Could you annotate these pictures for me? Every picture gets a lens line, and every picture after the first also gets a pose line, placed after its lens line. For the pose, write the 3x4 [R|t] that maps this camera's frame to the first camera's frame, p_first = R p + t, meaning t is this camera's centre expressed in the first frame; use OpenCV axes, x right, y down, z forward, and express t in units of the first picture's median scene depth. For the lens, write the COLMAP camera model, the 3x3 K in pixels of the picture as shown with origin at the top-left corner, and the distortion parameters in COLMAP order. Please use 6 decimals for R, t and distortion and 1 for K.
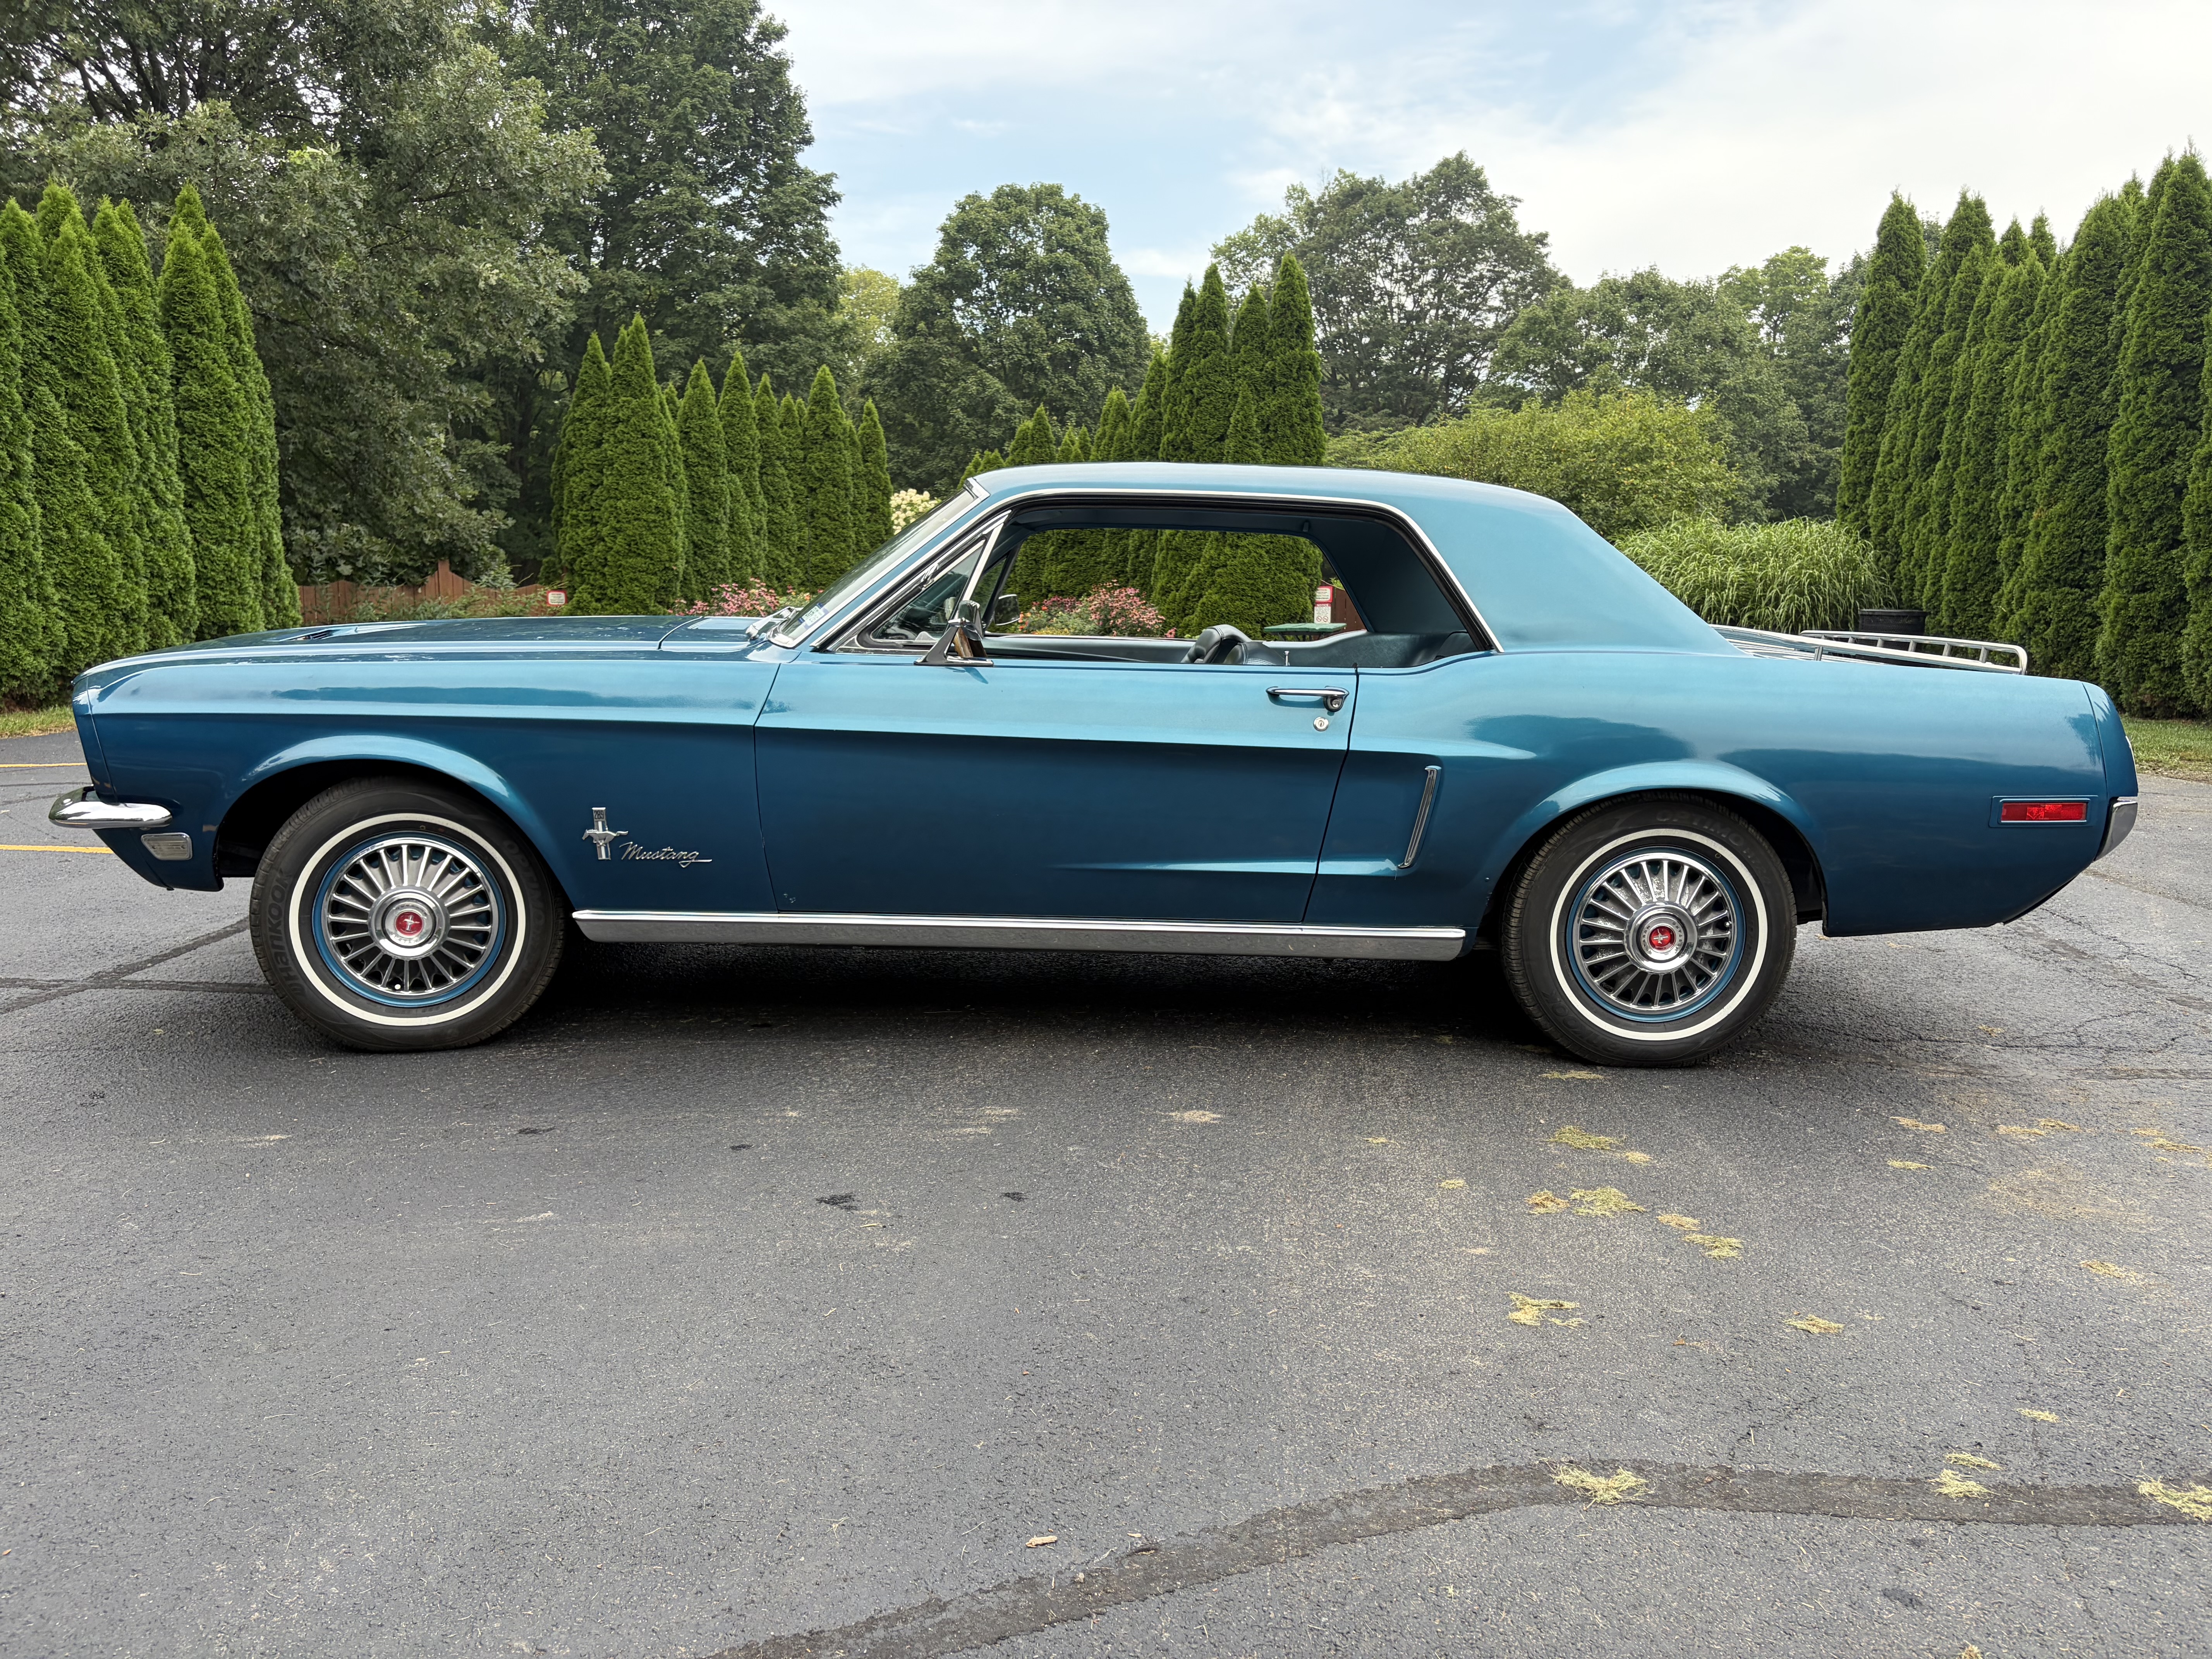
lens RADIAL K [[1693.7, 0, 1106.0], [0, 1693.7, 829.5], [0, 0, 1]] dist [-0.004875, -0.003477]
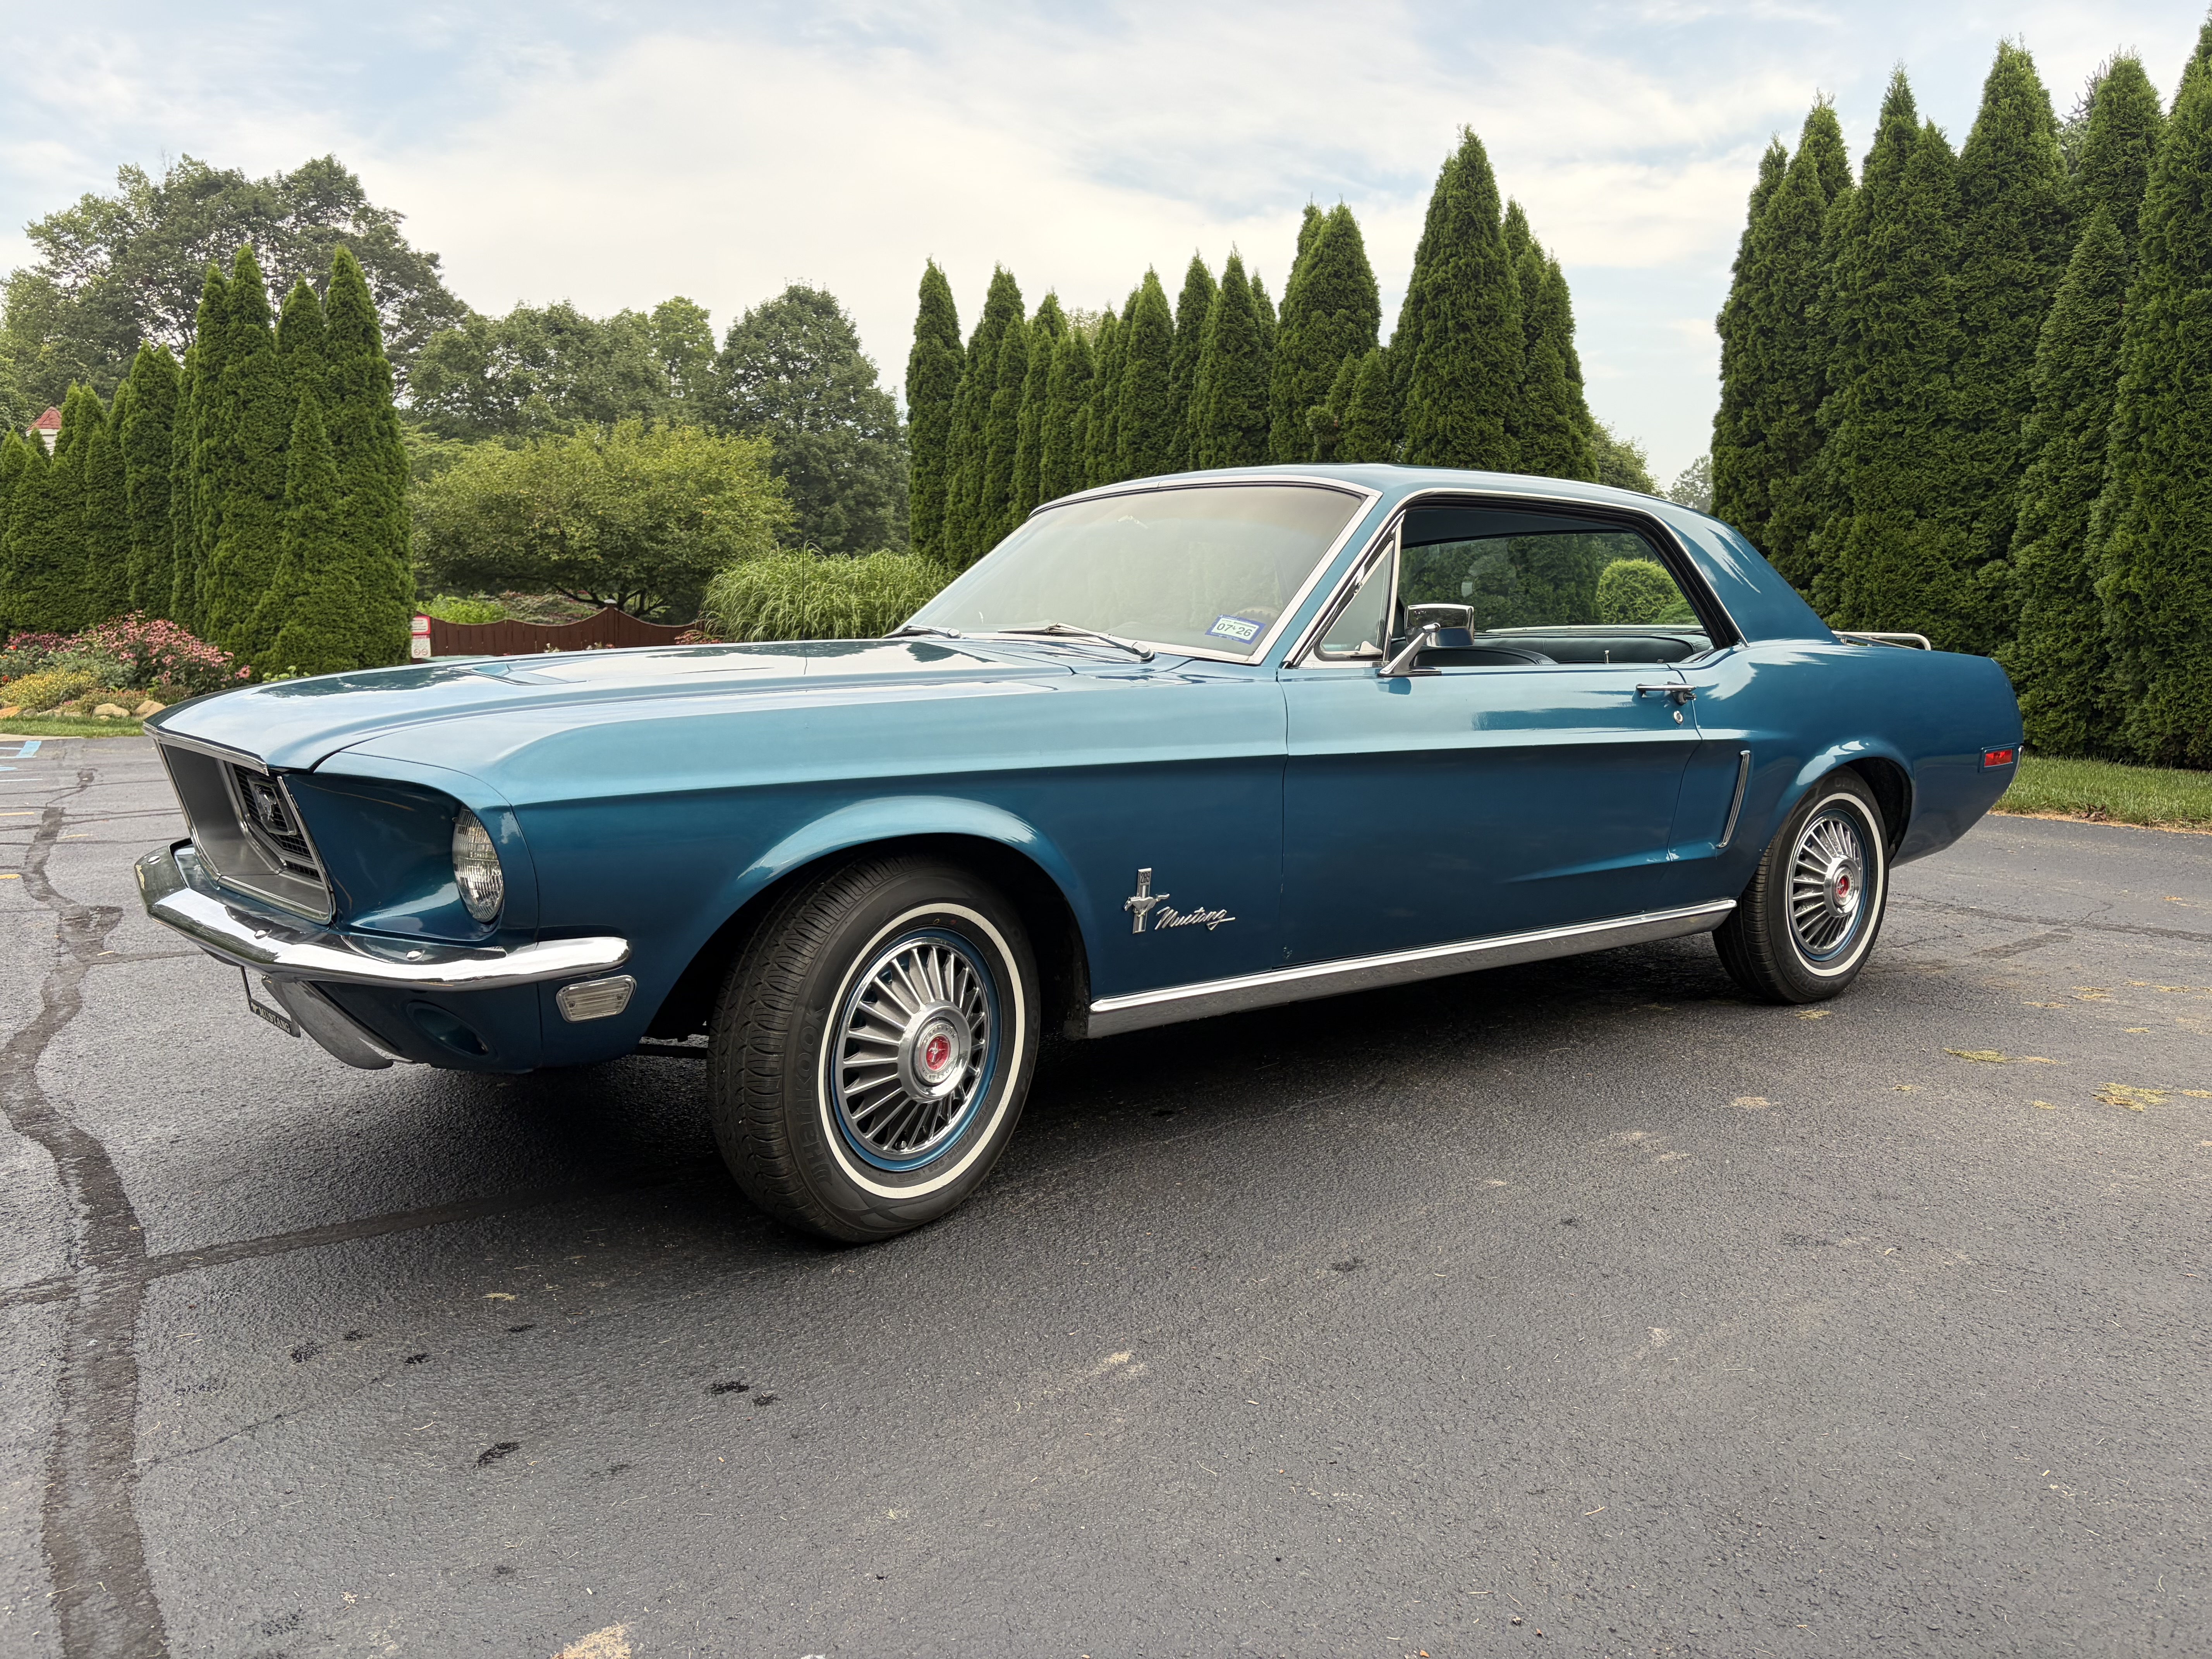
lens RADIAL K [[1624.4, 0, 1105.2], [0, 1624.4, 857.6], [0, 0, 1]] dist [0.090328, -0.098897]
pose [[0.804428, -0.098933, 0.585754, -0.093937], [0.097303, 0.994661, 0.034368, -0.005717], [-0.586027, 0.029350, 0.809760, 0.046822]]
